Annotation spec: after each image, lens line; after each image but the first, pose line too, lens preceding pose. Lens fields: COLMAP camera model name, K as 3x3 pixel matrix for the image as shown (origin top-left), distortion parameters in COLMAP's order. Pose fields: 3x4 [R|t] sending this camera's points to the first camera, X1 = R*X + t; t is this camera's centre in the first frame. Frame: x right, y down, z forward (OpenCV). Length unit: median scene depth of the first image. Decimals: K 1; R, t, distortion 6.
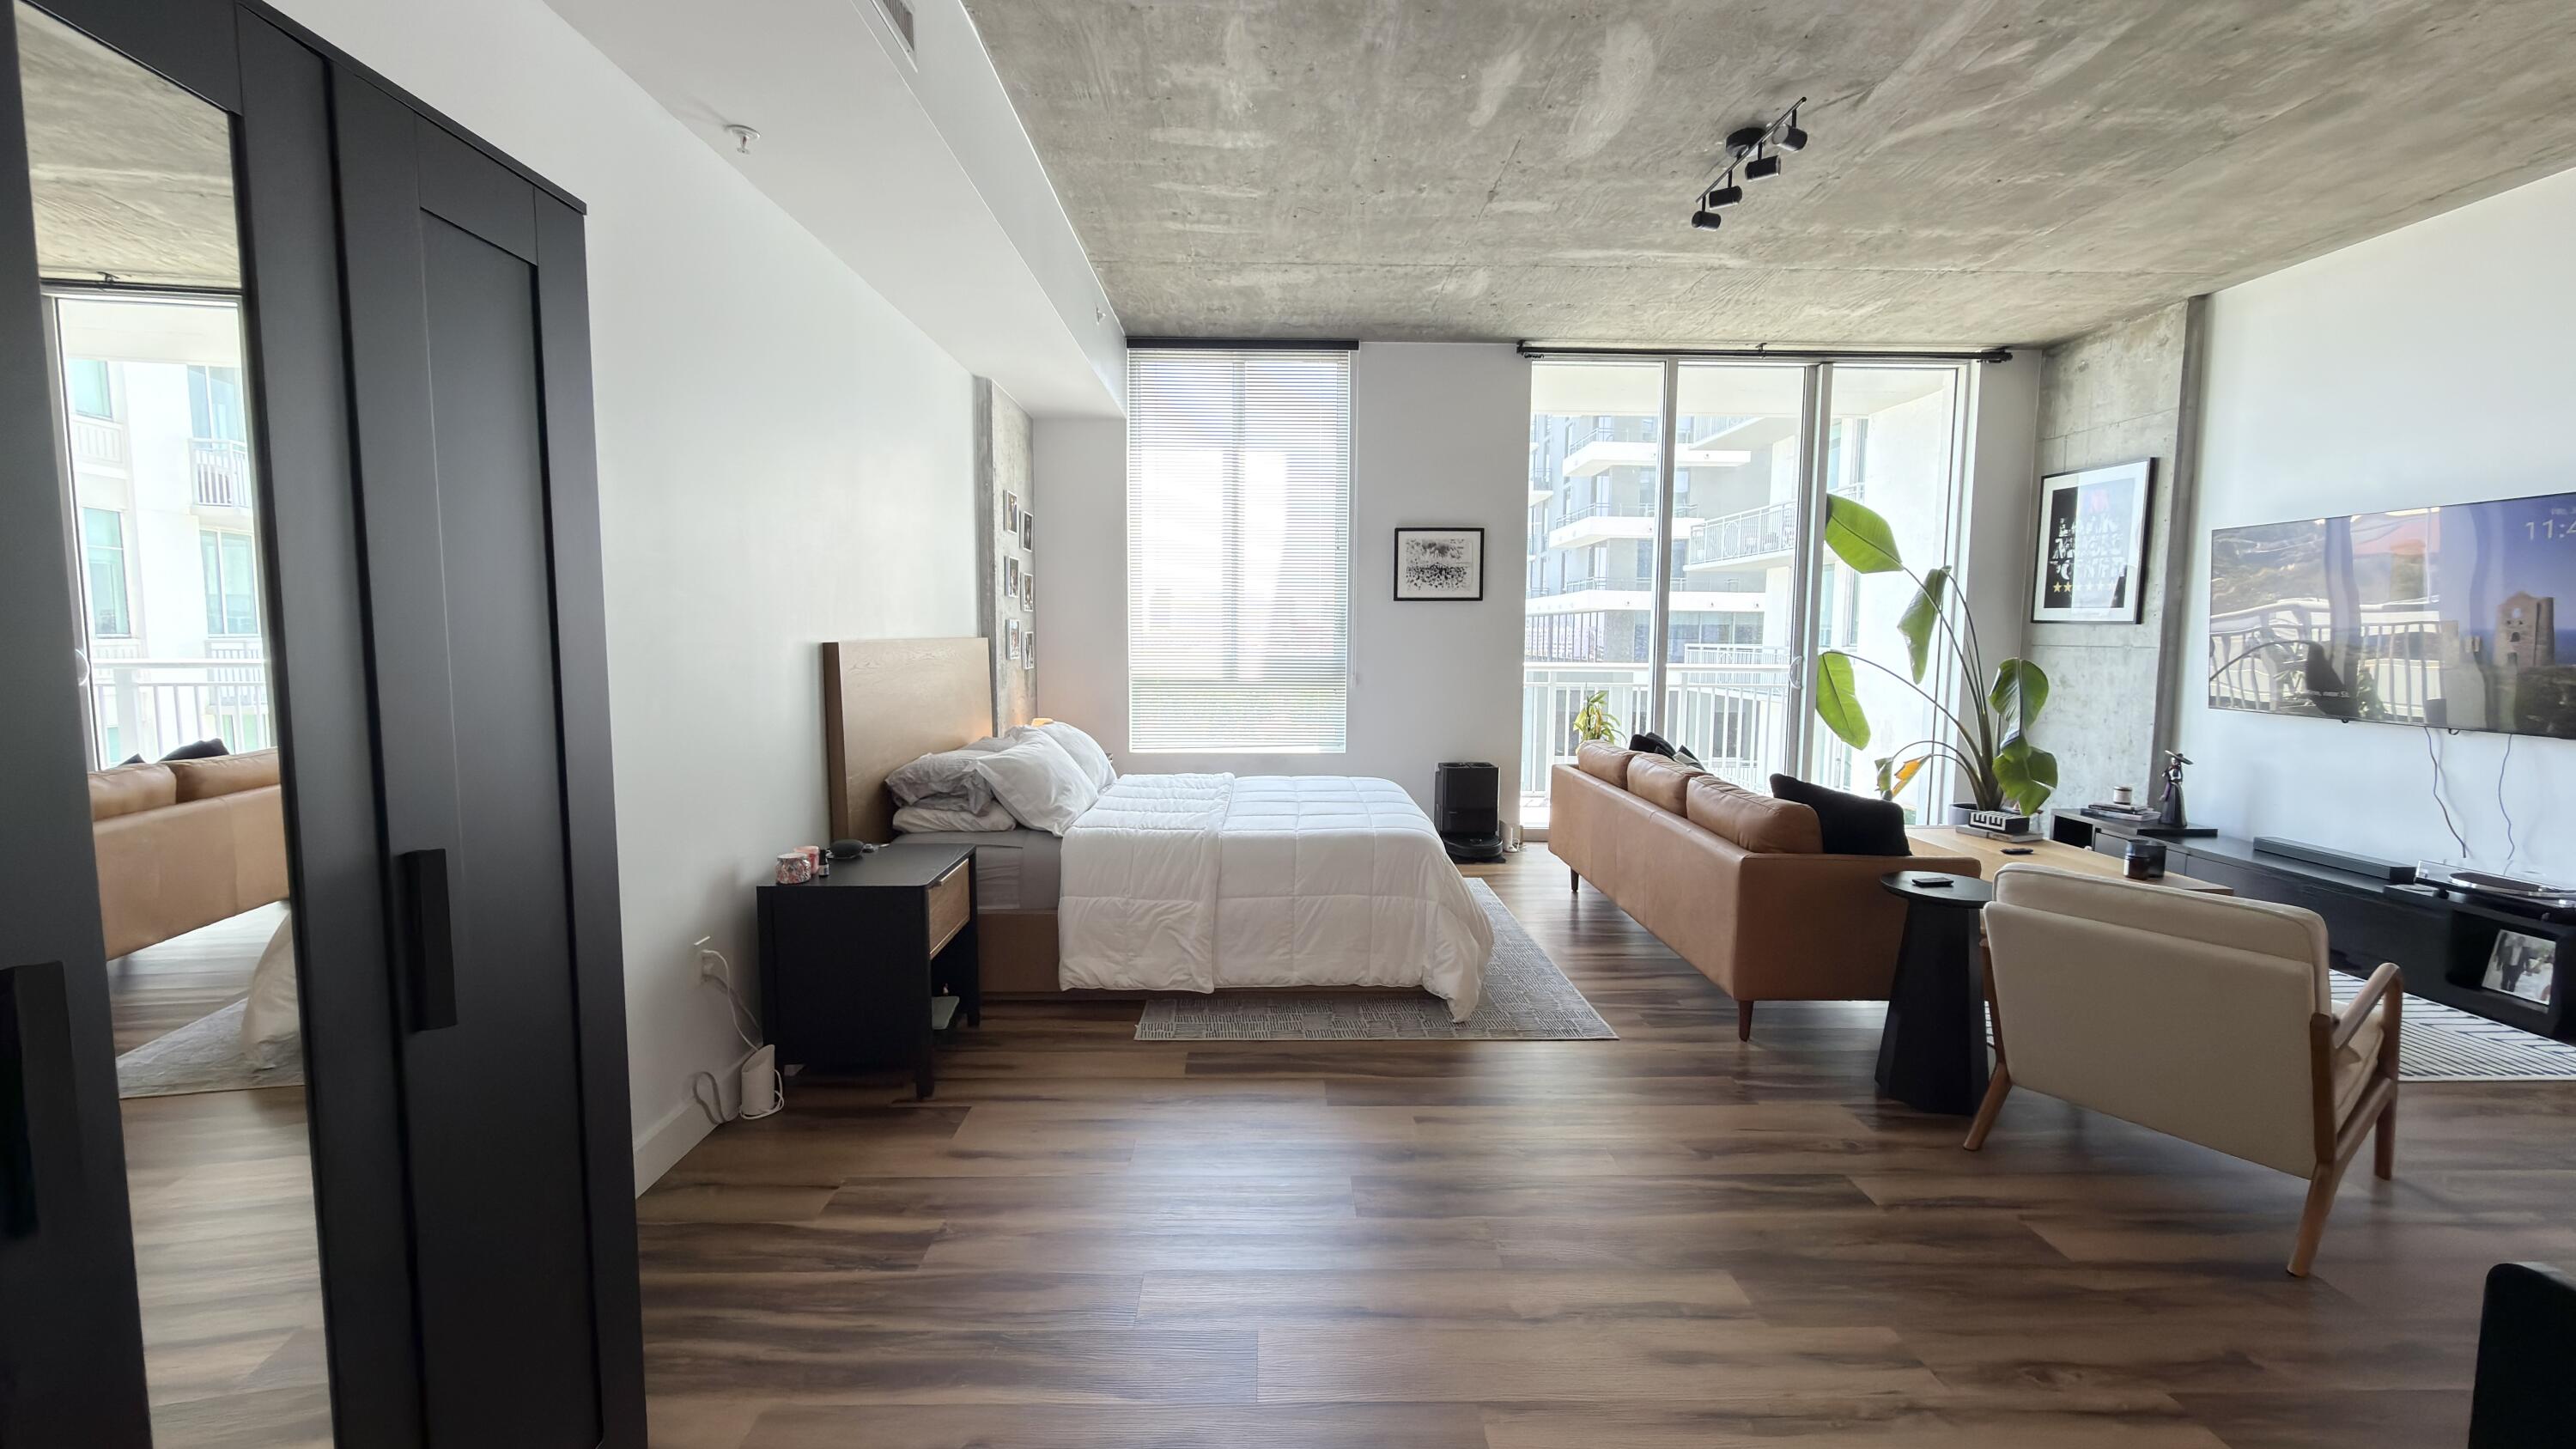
lens RADIAL K [[1024.9, 0, 1286.2], [0, 1024.9, 722.2], [0, 0, 1]] dist [-0.000953, 0.000658]
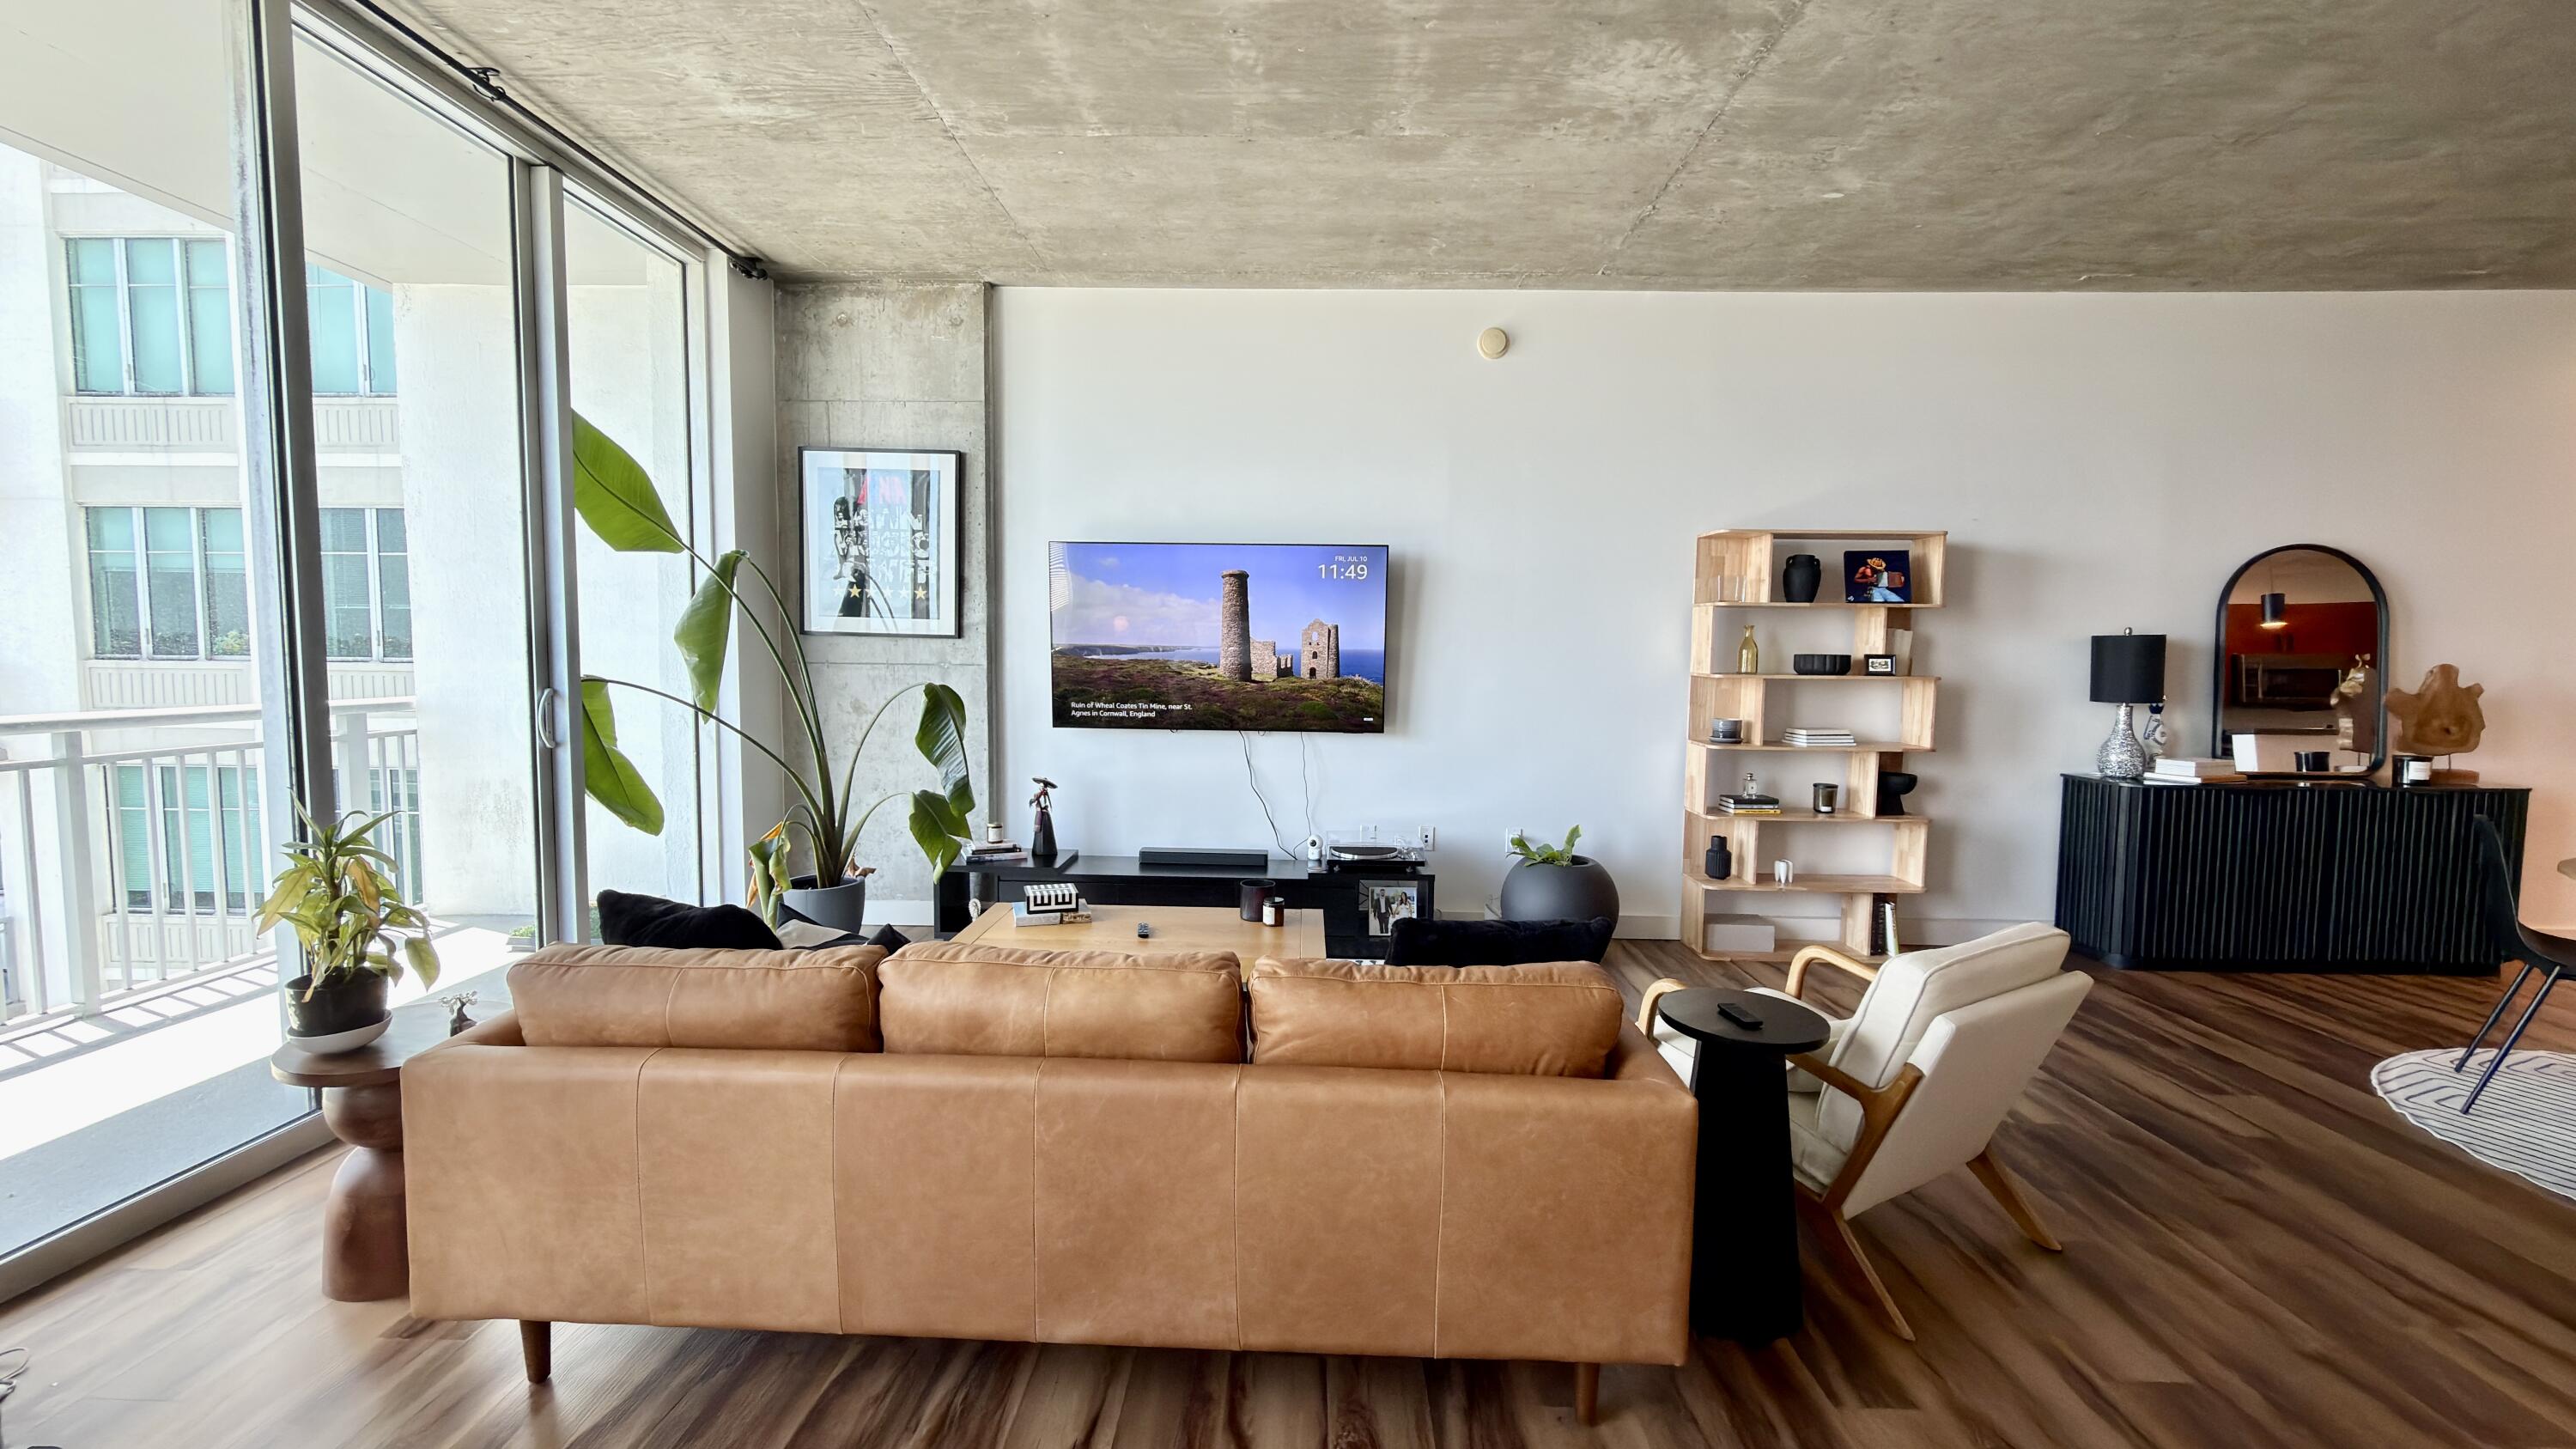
lens RADIAL K [[1024.9, 0, 1286.2], [0, 1024.9, 722.2], [0, 0, 1]] dist [-0.000953, 0.000658]
pose [[0.050344, -0.072998, 0.996061, -0.042064], [0.076170, 0.994701, 0.069048, -0.064316], [-0.995823, 0.072394, 0.055637, 0.684248]]
